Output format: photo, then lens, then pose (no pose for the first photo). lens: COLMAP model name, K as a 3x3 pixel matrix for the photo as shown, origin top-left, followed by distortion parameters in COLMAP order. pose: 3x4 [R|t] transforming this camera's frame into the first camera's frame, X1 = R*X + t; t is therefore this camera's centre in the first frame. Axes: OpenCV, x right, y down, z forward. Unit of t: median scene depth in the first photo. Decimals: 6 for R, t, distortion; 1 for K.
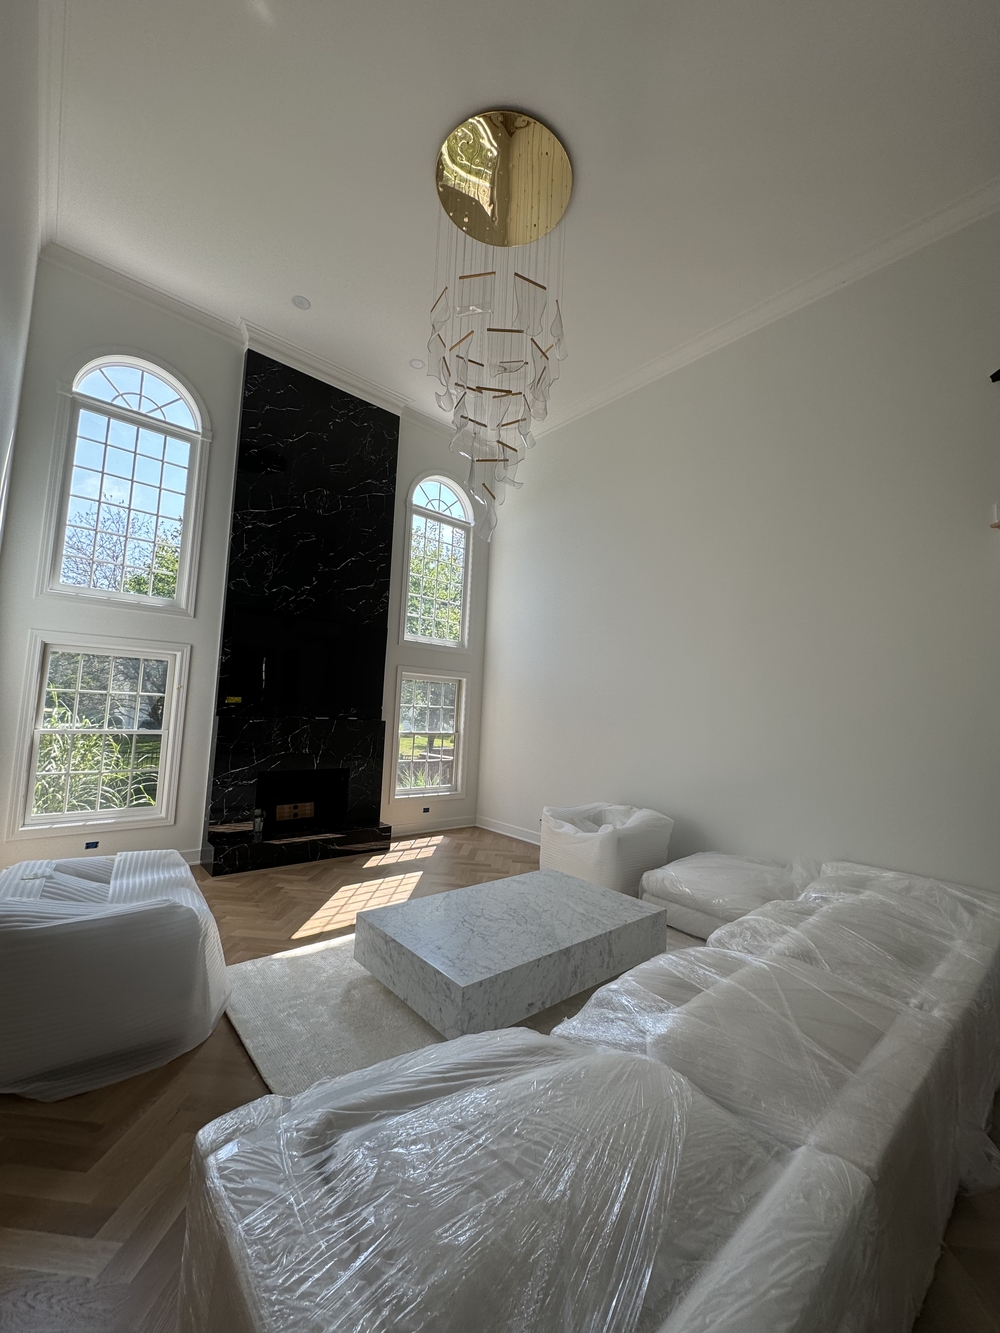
lens RADIAL K [[530.6, 0, 500.0], [0, 530.6, 666.5], [0, 0, 1]] dist [0.000773, 0.000200]
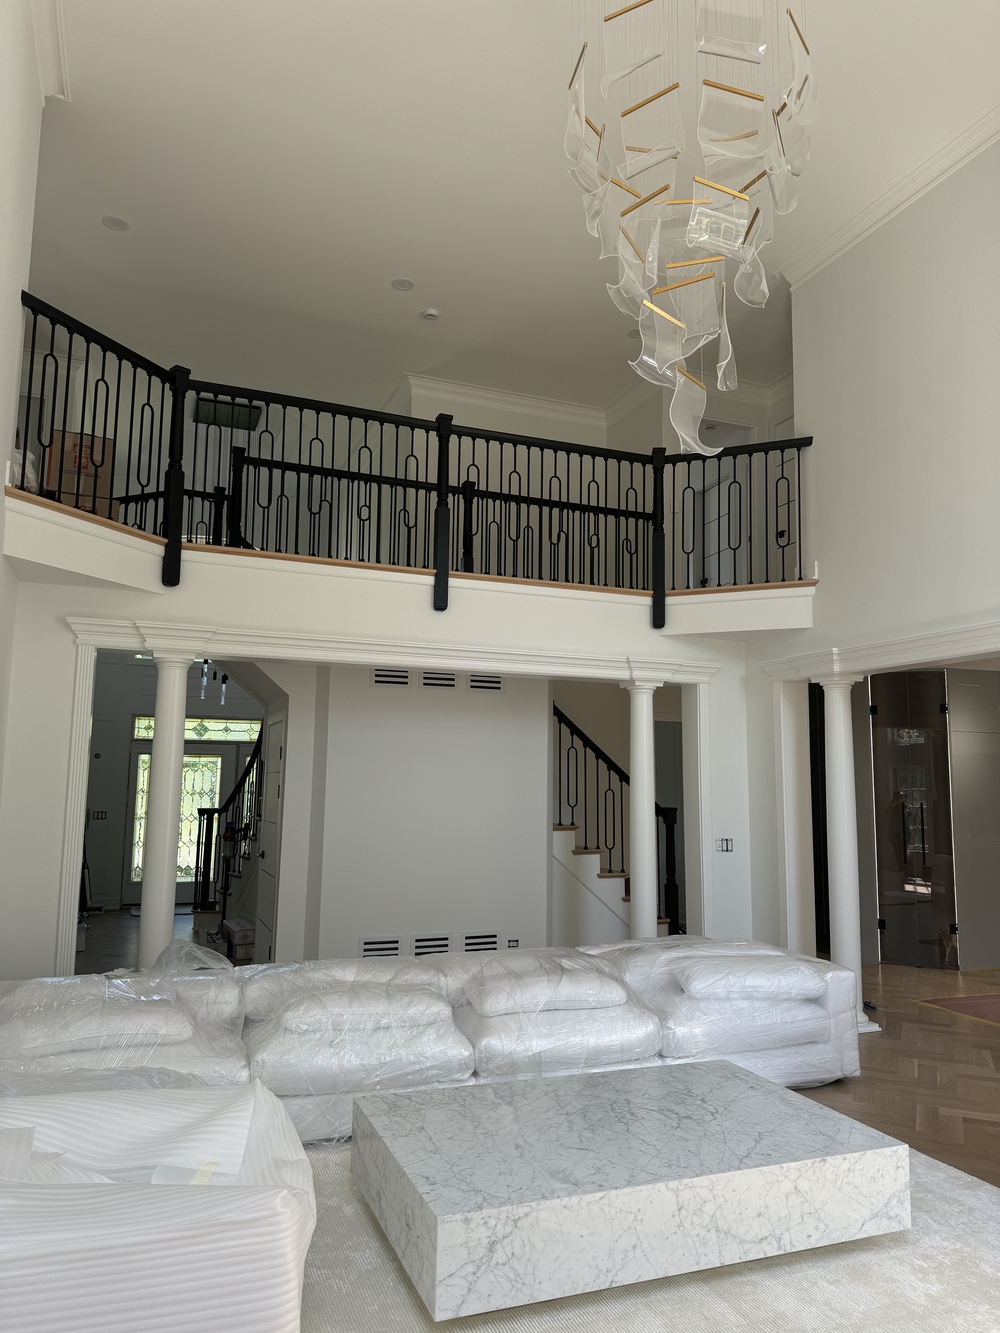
lens RADIAL K [[934.7, 0, 500.0], [0, 934.7, 666.5], [0, 0, 1]] dist [0.107799, -0.115523]
pose [[-0.940636, -0.010116, 0.339267, -0.114844], [-0.081981, 0.976733, -0.198173, 0.116701], [-0.329368, -0.214222, -0.919579, 1.241328]]
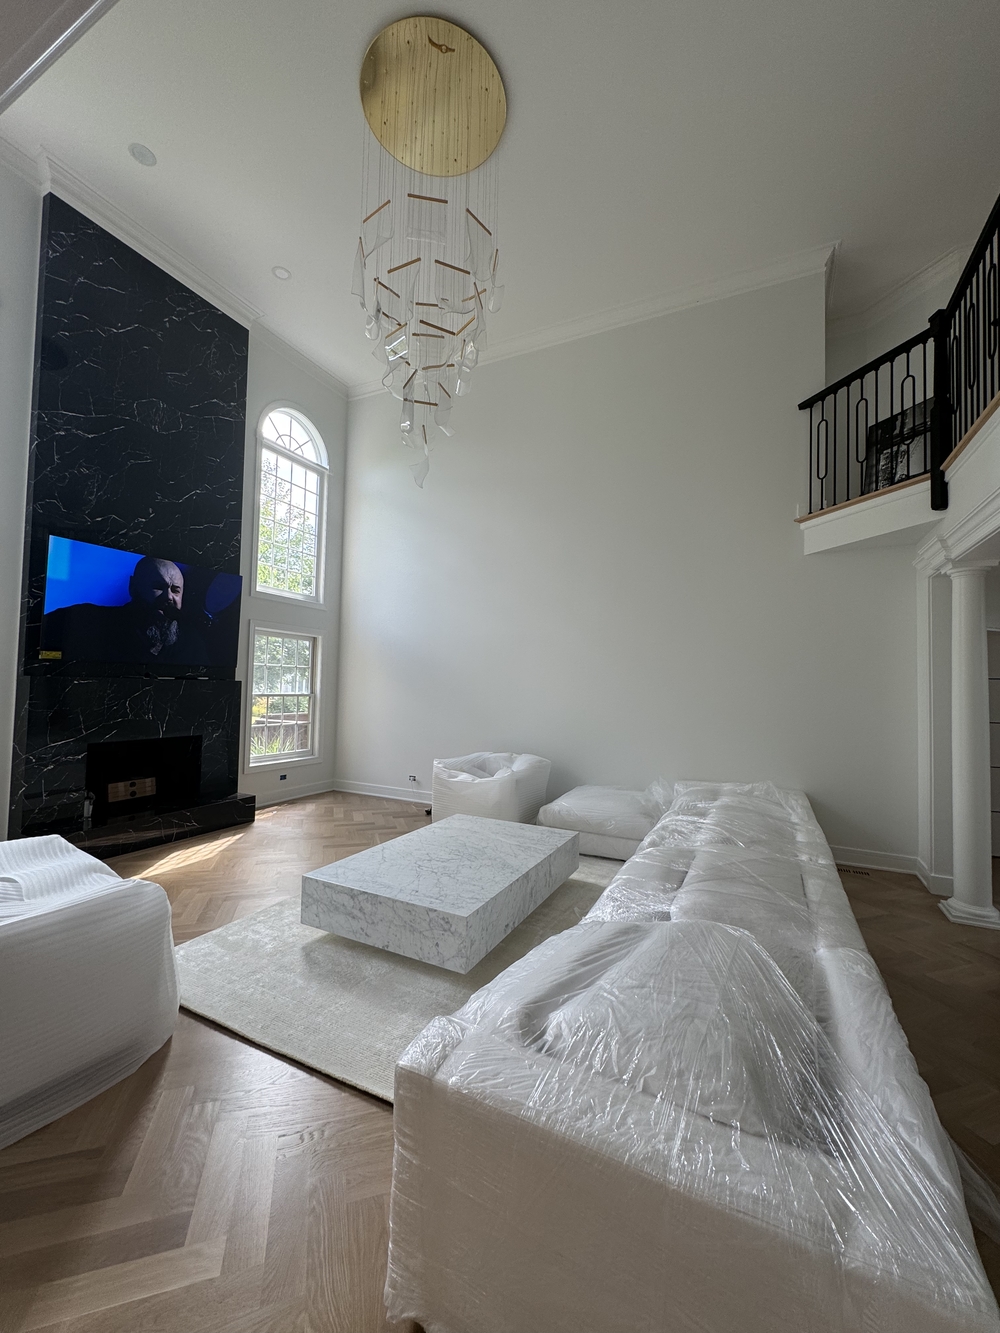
lens RADIAL K [[529.9, 0, 502.6], [0, 529.9, 665.1], [0, 0, 1]] dist [-0.000521, 0.000335]
pose [[0.924792, -0.007618, 0.380397, -0.168238], [-0.015363, 0.998236, 0.057342, 0.020901], [-0.380163, -0.058873, 0.923044, 0.017208]]
